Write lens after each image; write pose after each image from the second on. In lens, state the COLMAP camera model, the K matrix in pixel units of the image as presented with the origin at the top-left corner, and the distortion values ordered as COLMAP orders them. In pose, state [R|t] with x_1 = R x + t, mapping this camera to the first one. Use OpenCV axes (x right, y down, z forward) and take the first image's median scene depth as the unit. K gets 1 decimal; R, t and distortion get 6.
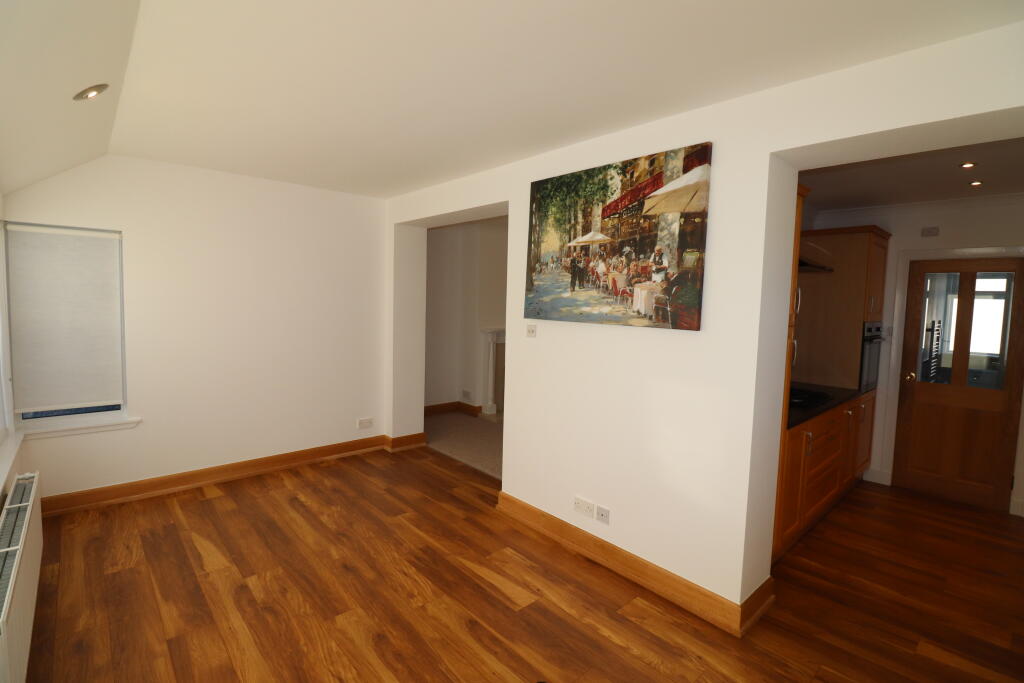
lens RADIAL K [[482.2, 0, 512.8], [0, 482.2, 338.3], [0, 0, 1]] dist [-0.022160, -0.002050]
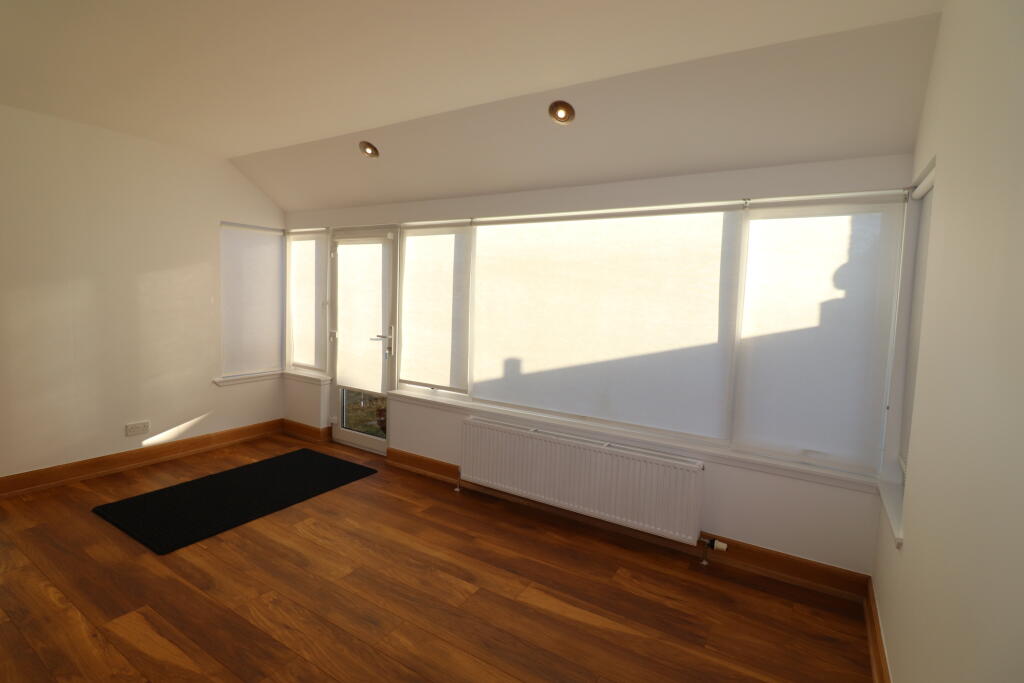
lens RADIAL K [[482.2, 0, 515.2], [0, 482.2, 339.8], [0, 0, 1]] dist [-0.022160, -0.002050]
pose [[-0.955567, -0.035439, -0.292637, -0.349105], [-0.086422, 0.982804, 0.163181, -0.110051], [0.281822, 0.181221, -0.942197, 1.807605]]
